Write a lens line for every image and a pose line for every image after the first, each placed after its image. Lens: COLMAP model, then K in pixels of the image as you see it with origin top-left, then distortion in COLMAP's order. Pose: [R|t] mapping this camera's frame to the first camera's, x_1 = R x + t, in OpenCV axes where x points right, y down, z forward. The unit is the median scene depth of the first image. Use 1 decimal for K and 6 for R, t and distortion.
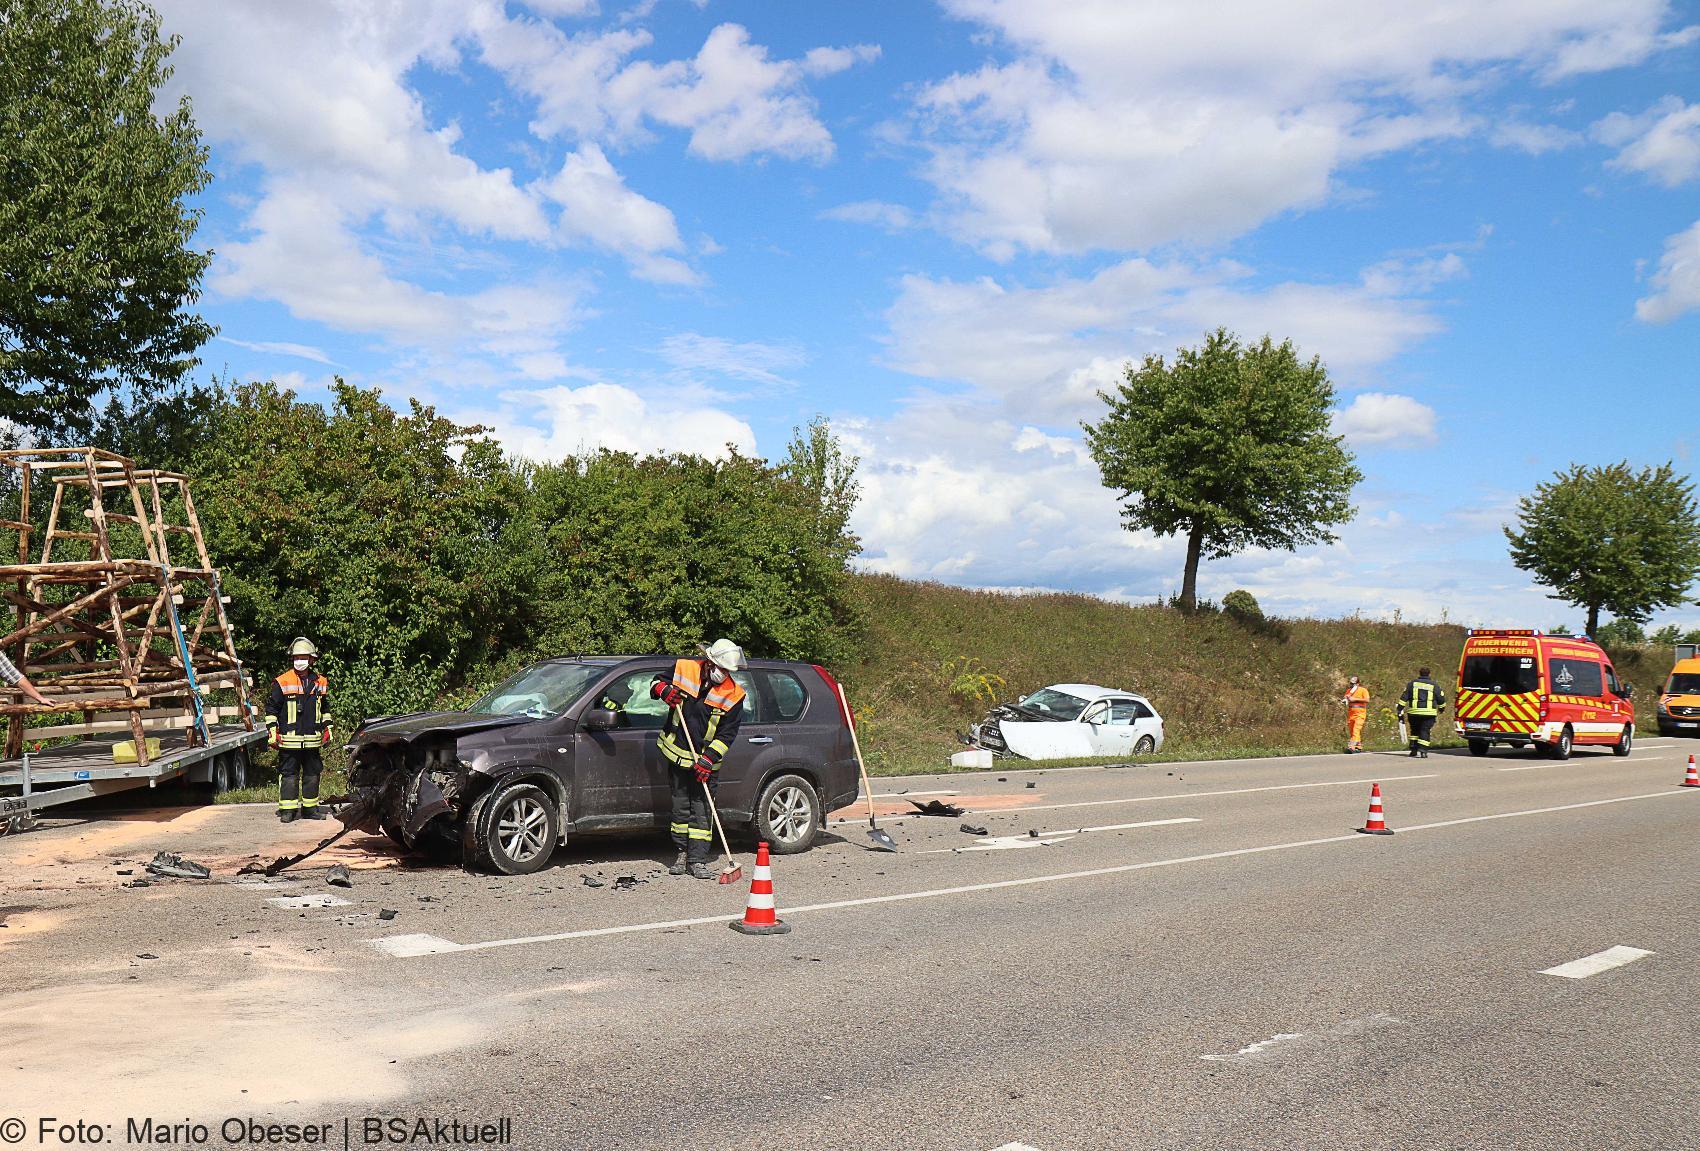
lens RADIAL K [[1412.6, 0, 782.7], [0, 1412.6, 623.9], [0, 0, 1]] dist [-0.030520, 0.033943]
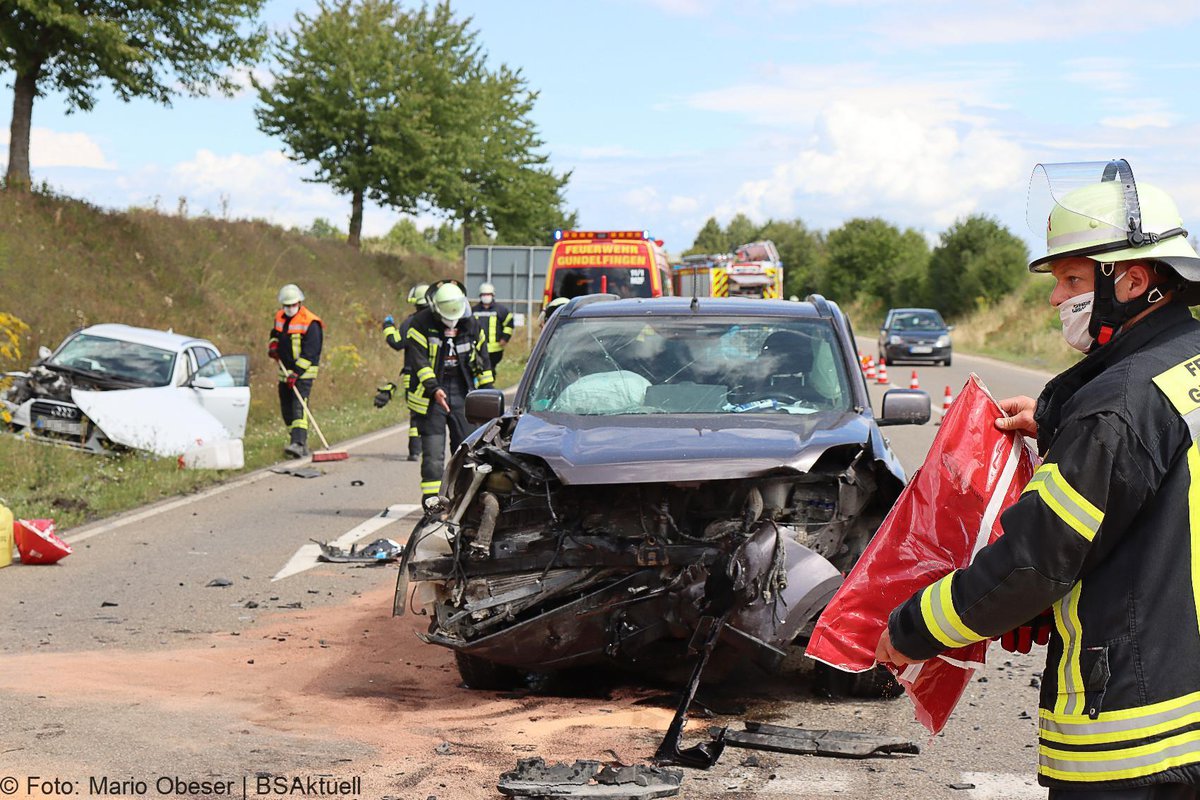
lens RADIAL K [[2281.8, 0, 606.2], [0, 2281.8, 389.3], [0, 0, 1]] dist [0.242080, 0.000000]
pose [[0.719840, -0.054539, 0.691994, -0.349992], [0.002483, 0.997105, 0.076003, -0.004441], [-0.694135, -0.052992, 0.717891, 0.168594]]
